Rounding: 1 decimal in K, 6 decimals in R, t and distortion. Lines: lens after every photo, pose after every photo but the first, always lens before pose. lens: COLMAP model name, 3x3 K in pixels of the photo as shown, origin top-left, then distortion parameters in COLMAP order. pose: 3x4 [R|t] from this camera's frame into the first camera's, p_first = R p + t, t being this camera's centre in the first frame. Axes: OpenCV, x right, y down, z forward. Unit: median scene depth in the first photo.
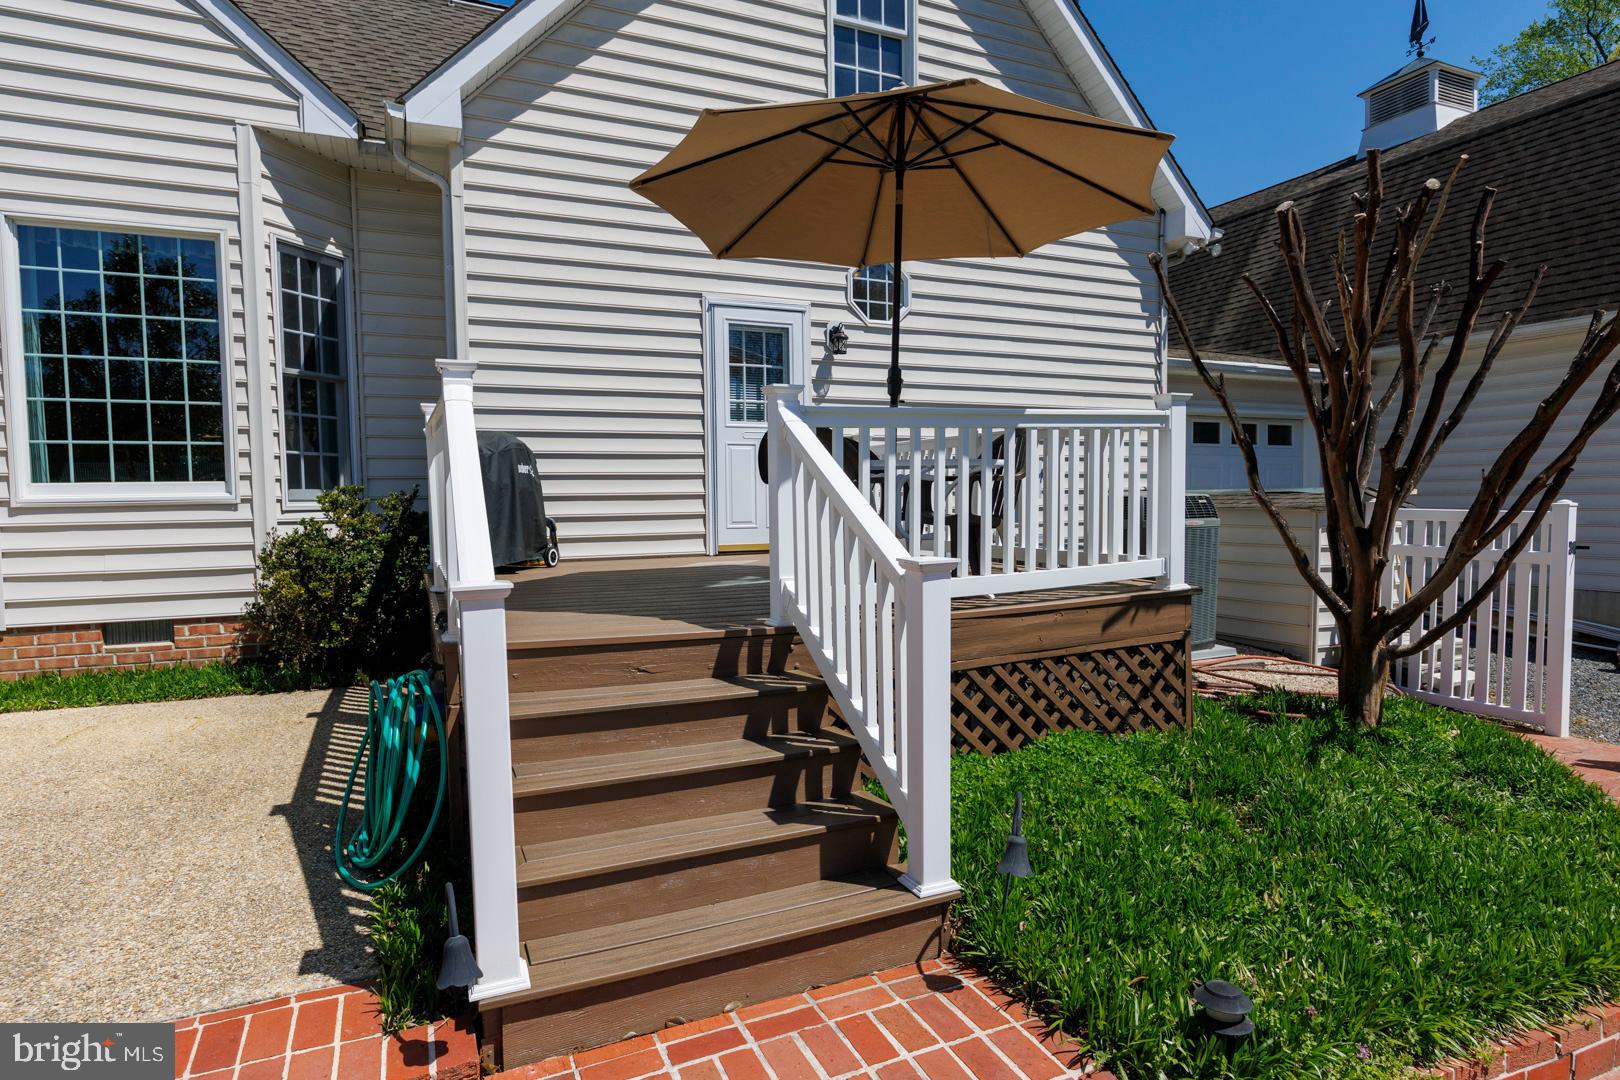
lens RADIAL K [[920.2, 0, 810.0], [0, 920.2, 540.0], [0, 0, 1]] dist [-0.000204, -0.000206]
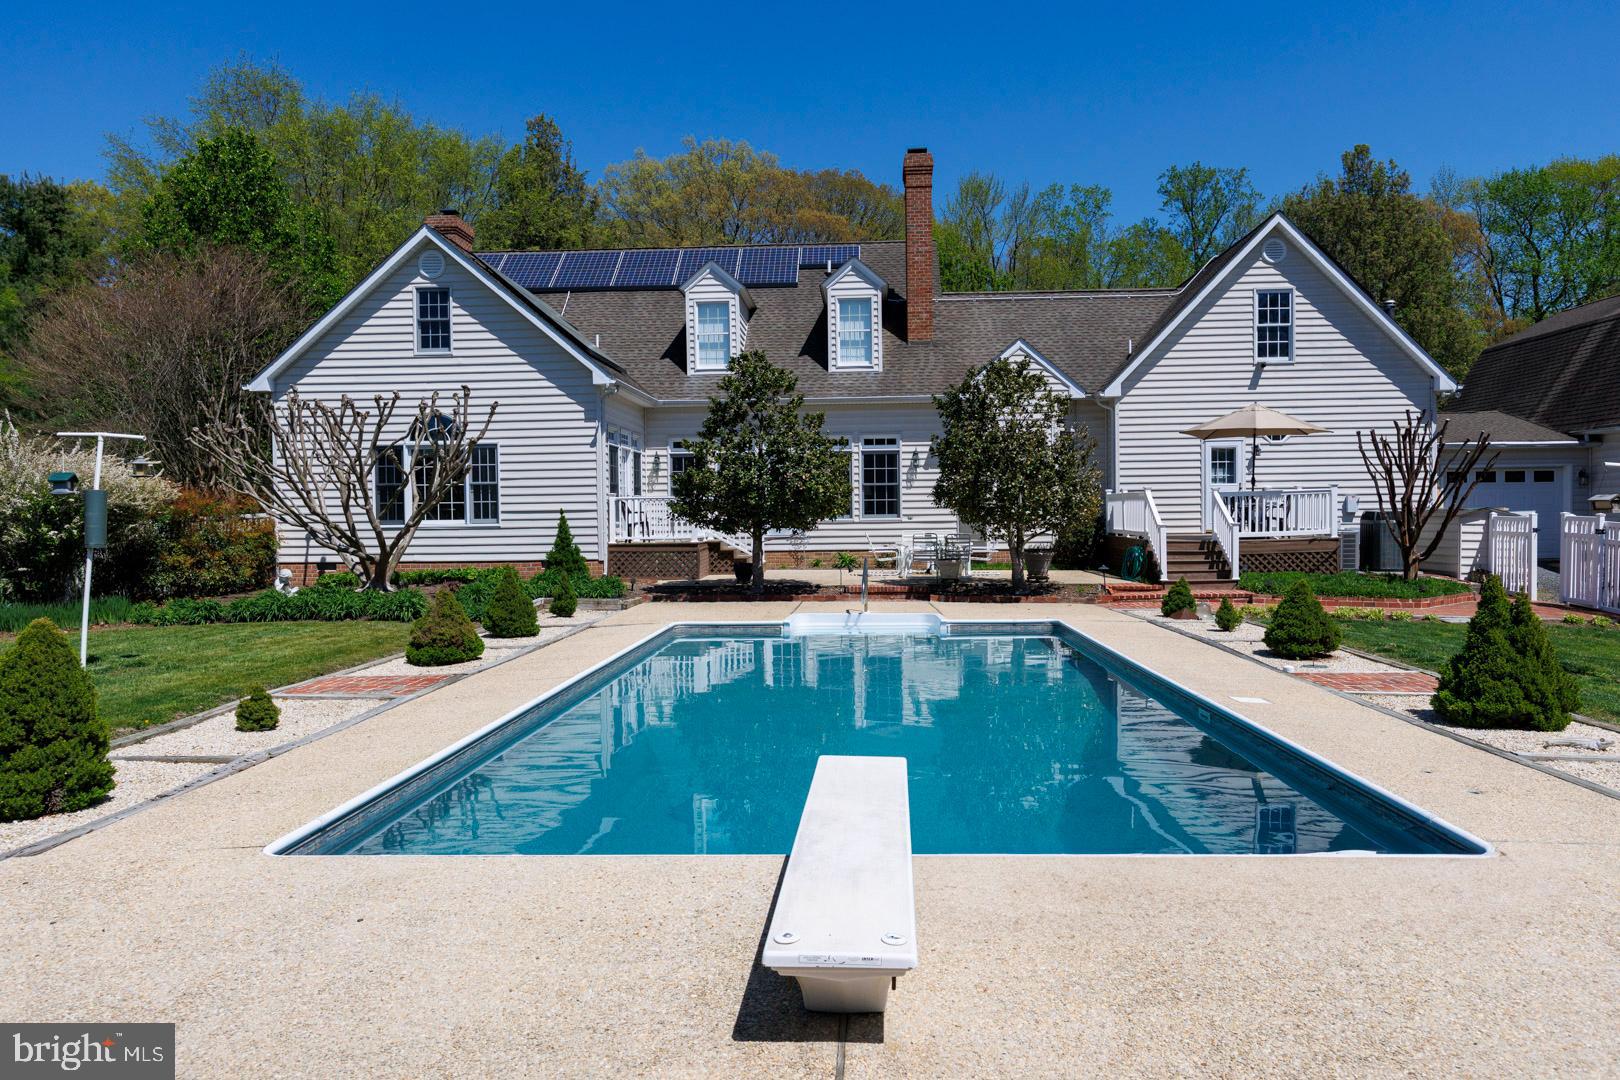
lens RADIAL K [[1133.0, 0, 810.0], [0, 1133.0, 540.0], [0, 0, 1]] dist [0.006971, 0.000327]
pose [[0.894029, 0.010017, -0.447897, 0.398474], [-0.019790, 0.999657, -0.017145, 0.130913], [0.447572, 0.024192, 0.893921, -2.826580]]
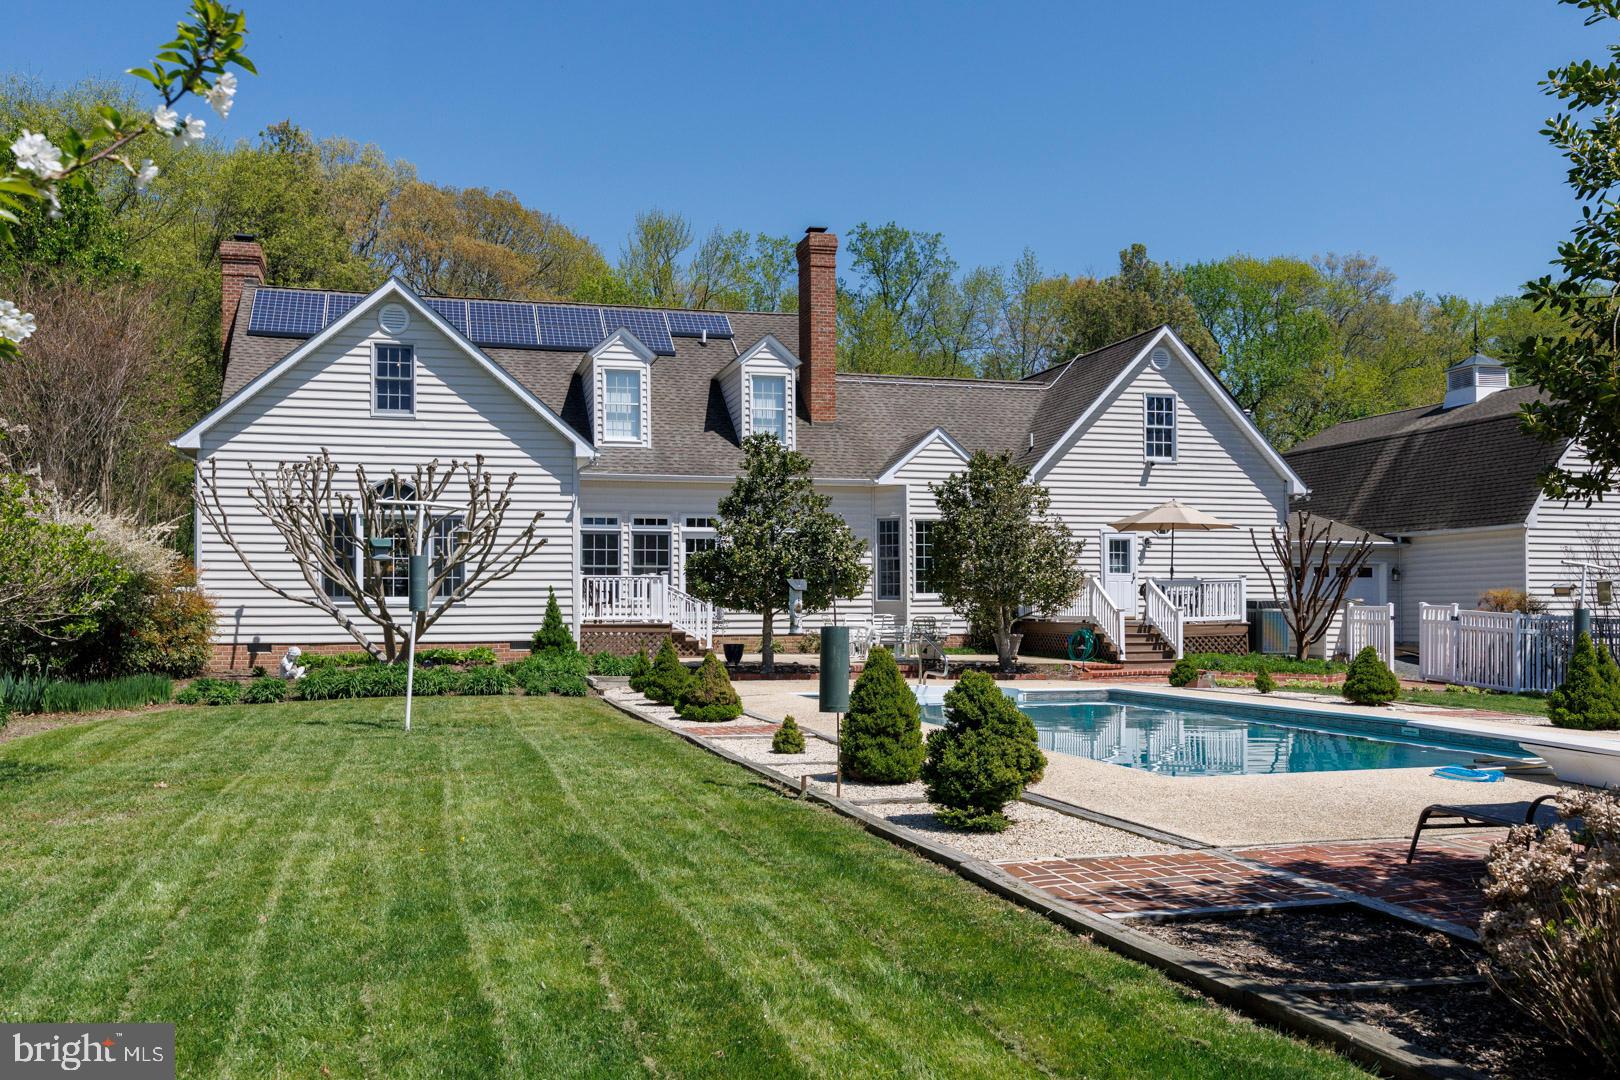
lens RADIAL K [[1413.9, 0, 800.8], [0, 1413.9, 562.8], [0, 0, 1]] dist [0.002283, 0.007314]
pose [[0.988828, 0.004678, -0.148985, -0.432891], [-0.016701, 0.996691, -0.079551, 0.228854], [0.148120, 0.081150, 0.985634, -3.915474]]
